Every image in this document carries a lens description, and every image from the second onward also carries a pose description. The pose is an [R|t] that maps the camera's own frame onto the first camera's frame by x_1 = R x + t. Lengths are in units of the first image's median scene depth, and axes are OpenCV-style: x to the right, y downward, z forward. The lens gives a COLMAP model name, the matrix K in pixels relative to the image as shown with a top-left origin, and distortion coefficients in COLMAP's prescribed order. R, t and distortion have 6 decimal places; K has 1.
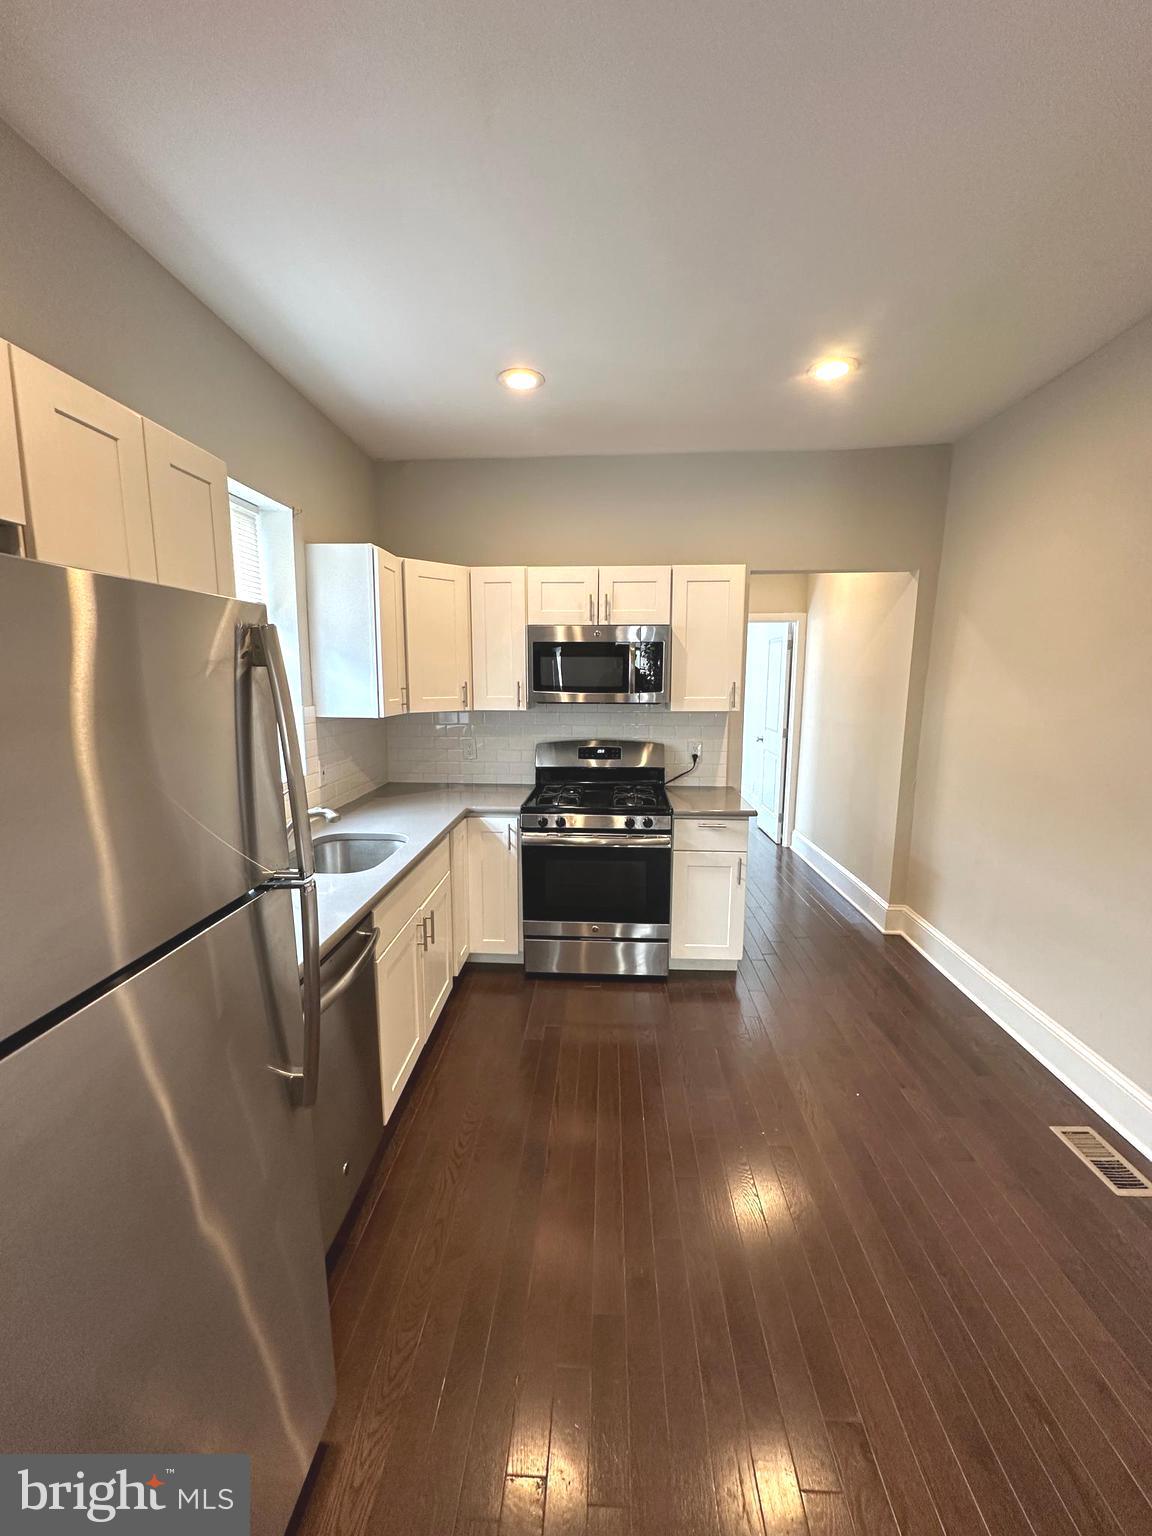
lens RADIAL K [[614.2, 0, 579.6], [0, 614.2, 769.2], [0, 0, 1]] dist [-0.002857, -0.000165]
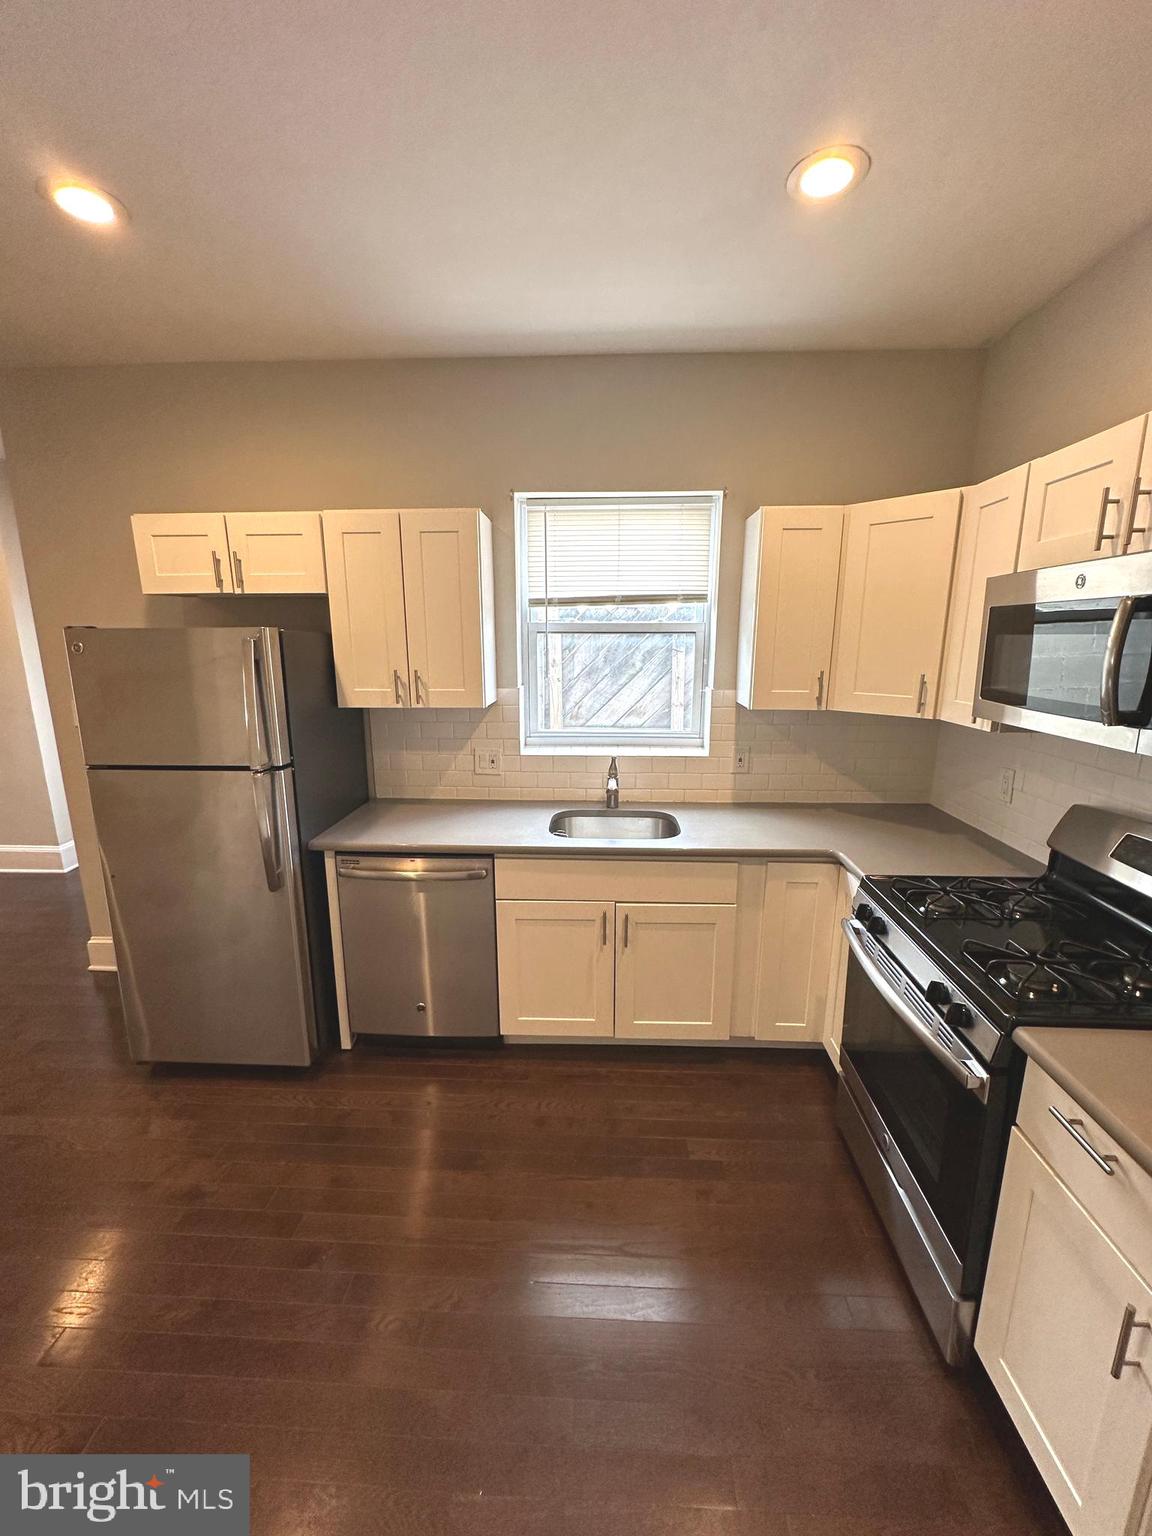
lens RADIAL K [[610.4, 0, 577.4], [0, 610.4, 769.8], [0, 0, 1]] dist [-0.004248, -0.000178]
pose [[0.002089, 0.209918, -0.977717, 0.471354], [-0.154292, 0.966079, 0.207090, -0.124204], [0.988023, 0.150421, 0.034407, 0.642811]]
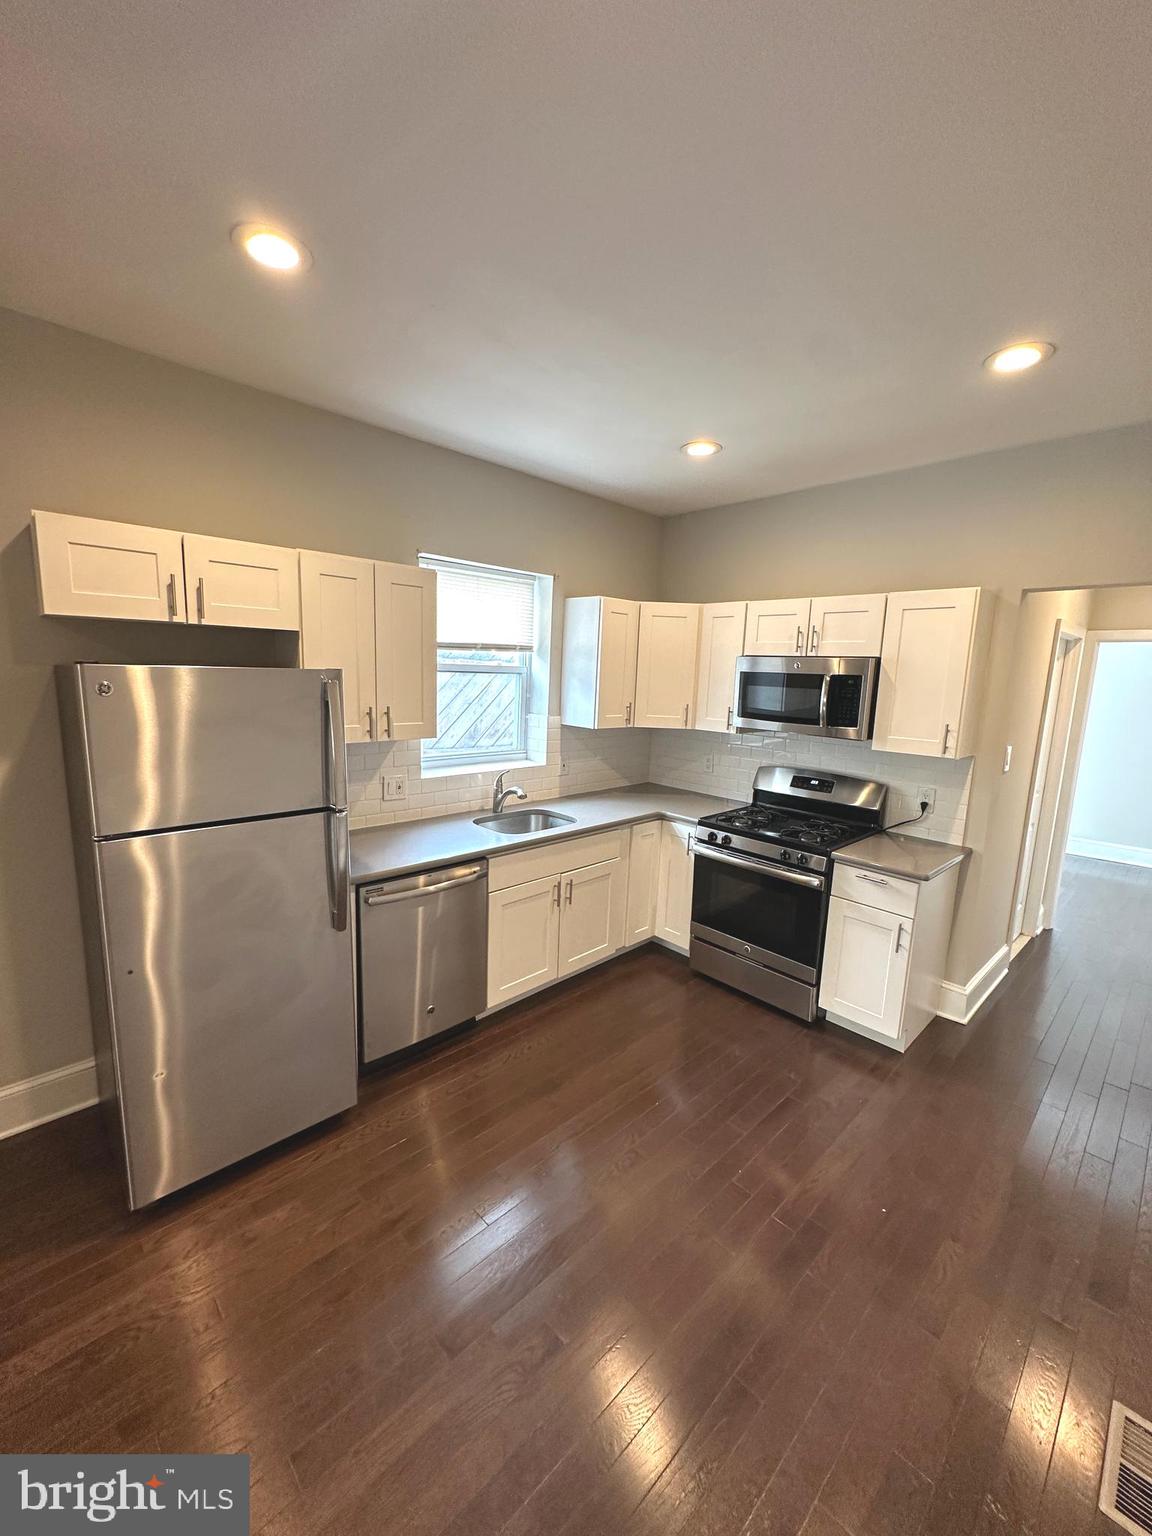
lens RADIAL K [[614.2, 0, 579.6], [0, 614.2, 769.2], [0, 0, 1]] dist [-0.002857, -0.000165]
pose [[0.728448, 0.134583, -0.671752, 0.463141], [-0.139957, 0.989070, 0.046387, -0.047703], [0.670653, 0.060226, 0.739323, 0.023604]]
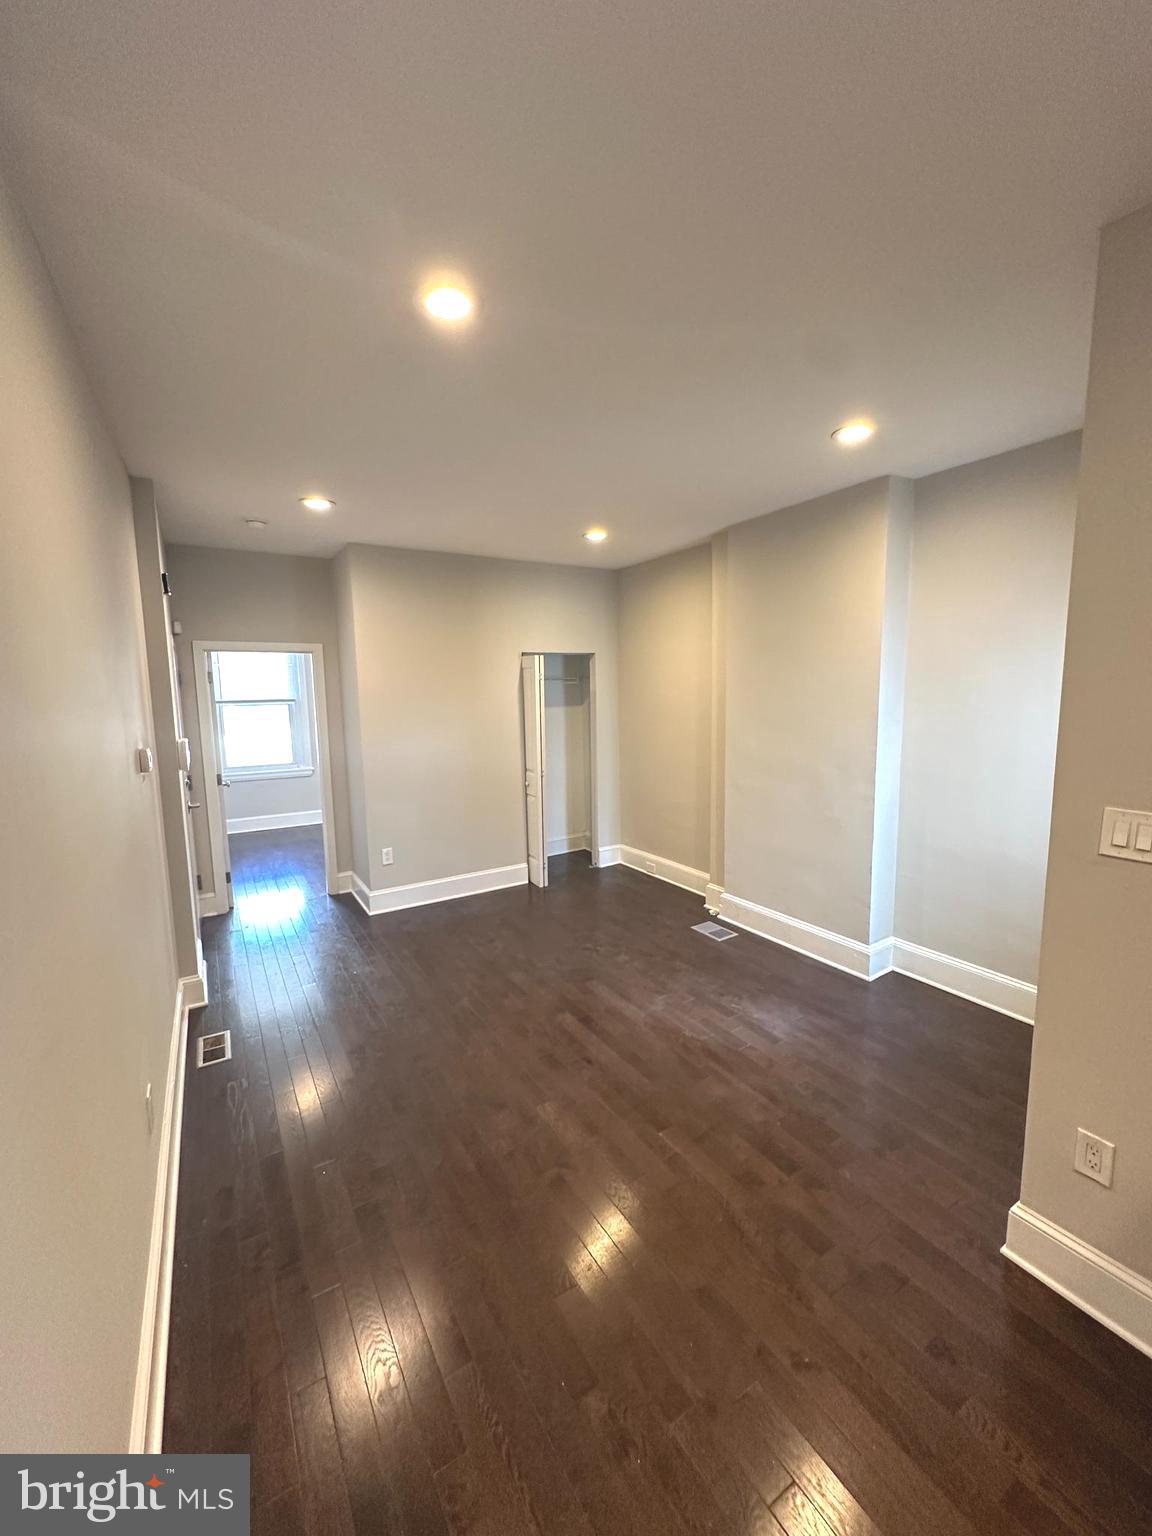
lens RADIAL K [[614.2, 0, 579.6], [0, 614.2, 769.2], [0, 0, 1]] dist [-0.002857, -0.000165]
pose [[-0.825017, 0.082199, -0.559098, 0.192735], [-0.073817, 0.965212, 0.250831, -0.043630], [0.560266, 0.248211, -0.790249, 0.069639]]
